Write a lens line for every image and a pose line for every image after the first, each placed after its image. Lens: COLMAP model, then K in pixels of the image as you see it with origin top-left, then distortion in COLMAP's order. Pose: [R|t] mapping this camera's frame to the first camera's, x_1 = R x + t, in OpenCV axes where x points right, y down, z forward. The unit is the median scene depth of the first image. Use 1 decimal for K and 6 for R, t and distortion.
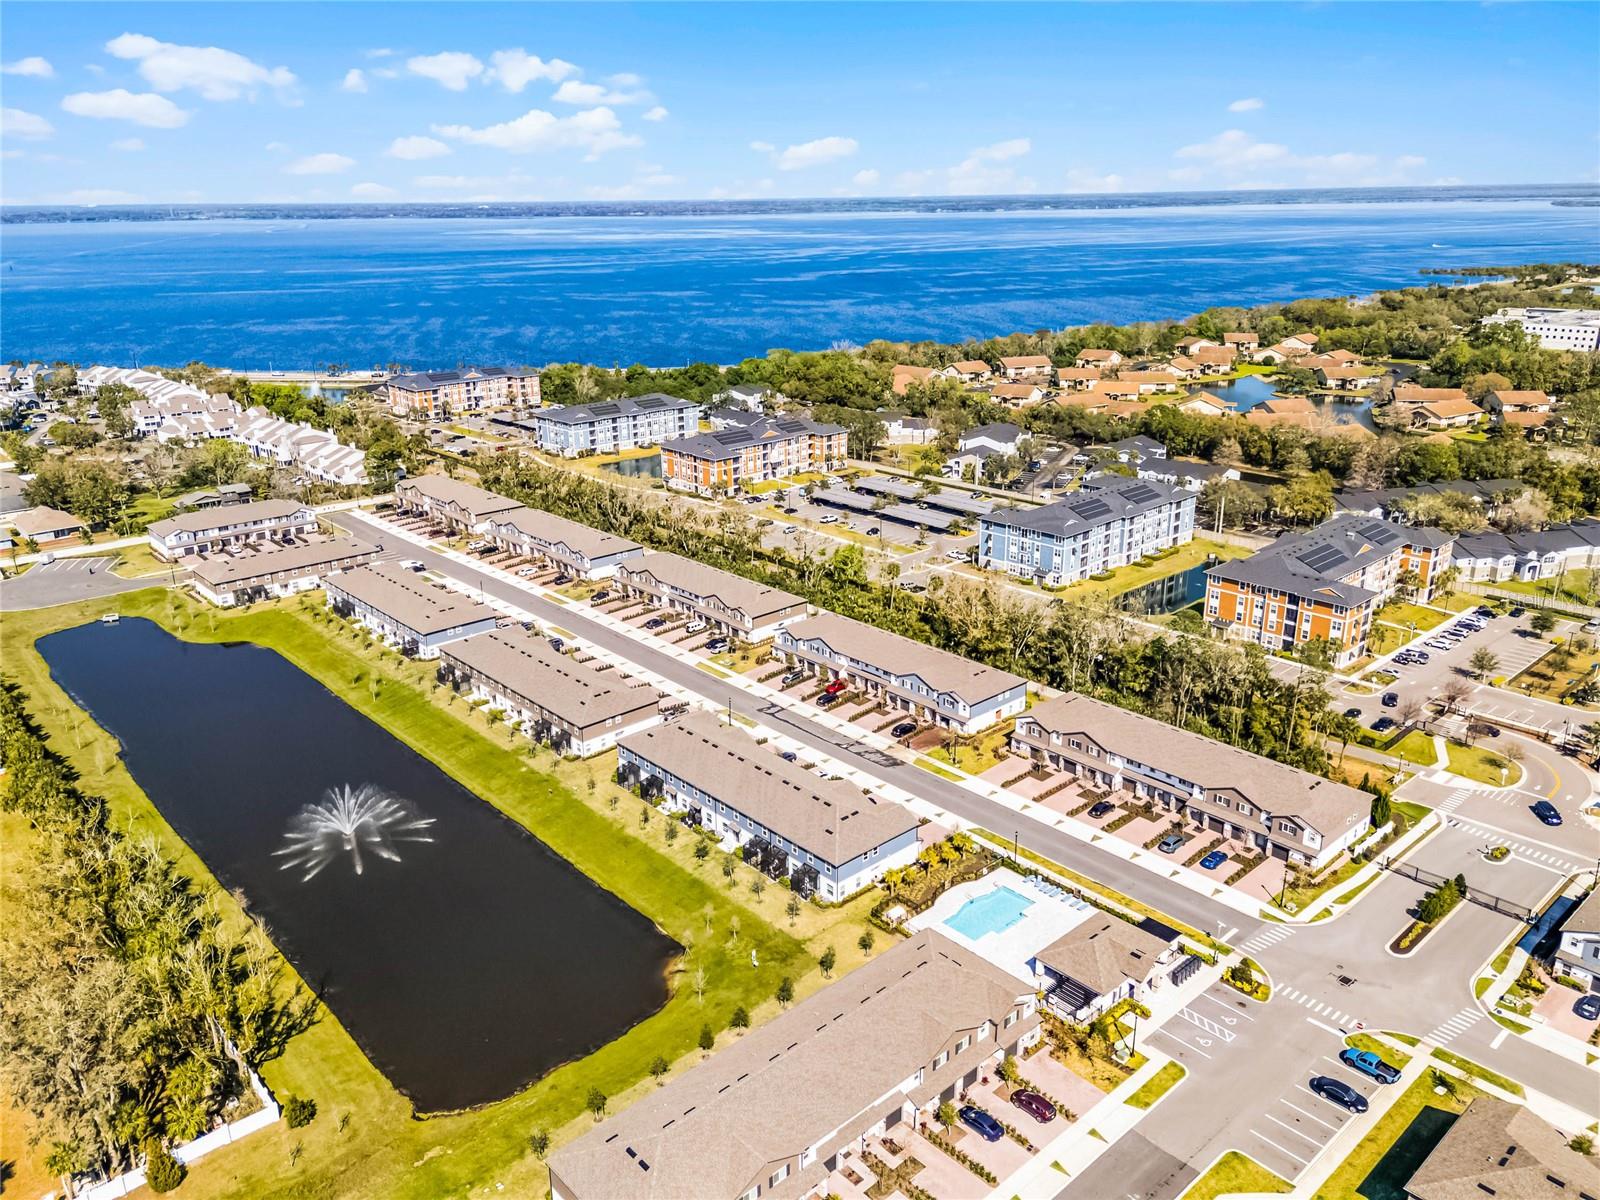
lens RADIAL K [[1168.4, 0, 801.7], [0, 1168.4, 588.9], [0, 0, 1]] dist [0.062021, -0.053052]
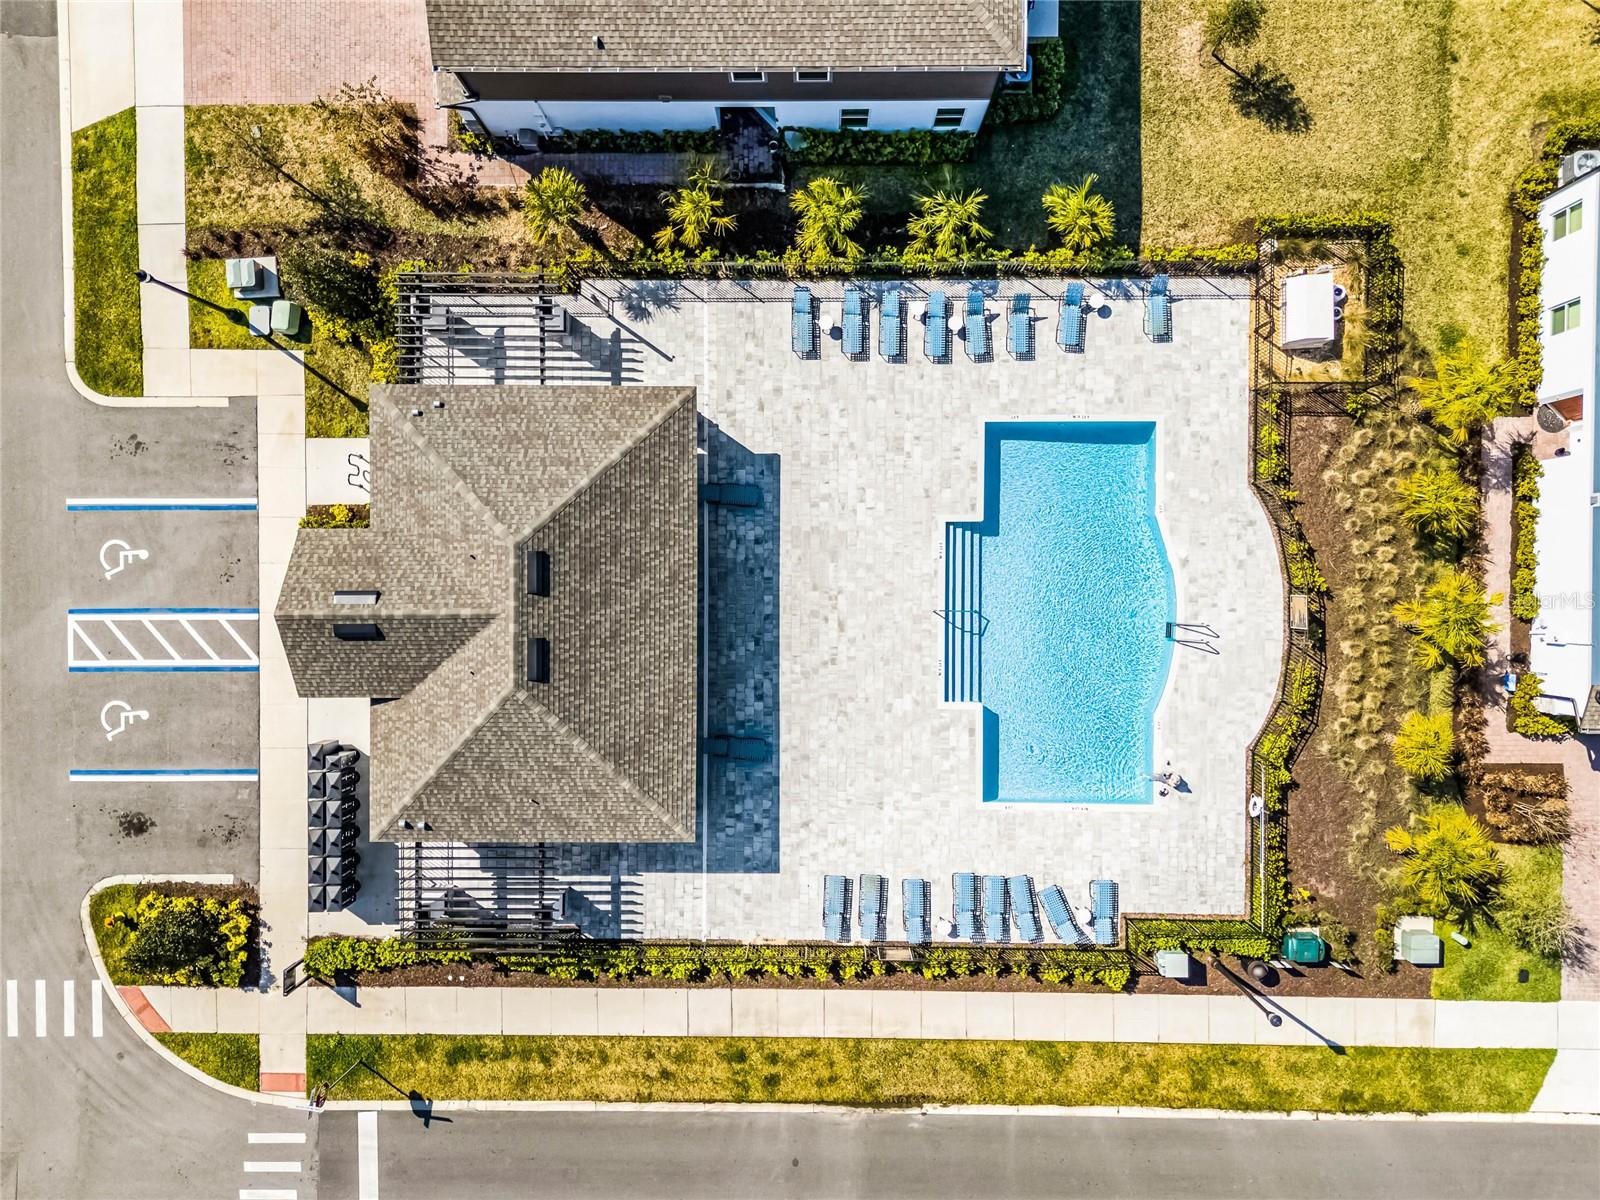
lens RADIAL K [[1168.4, 0, 796.2], [0, 1168.4, 605.5], [0, 0, 1]] dist [0.062021, -0.053052]
pose [[-0.673422, 0.738626, 0.030578, 0.119114], [-0.211787, -0.232390, 0.949285, 0.029794], [0.708272, 0.632793, 0.312928, 0.548918]]
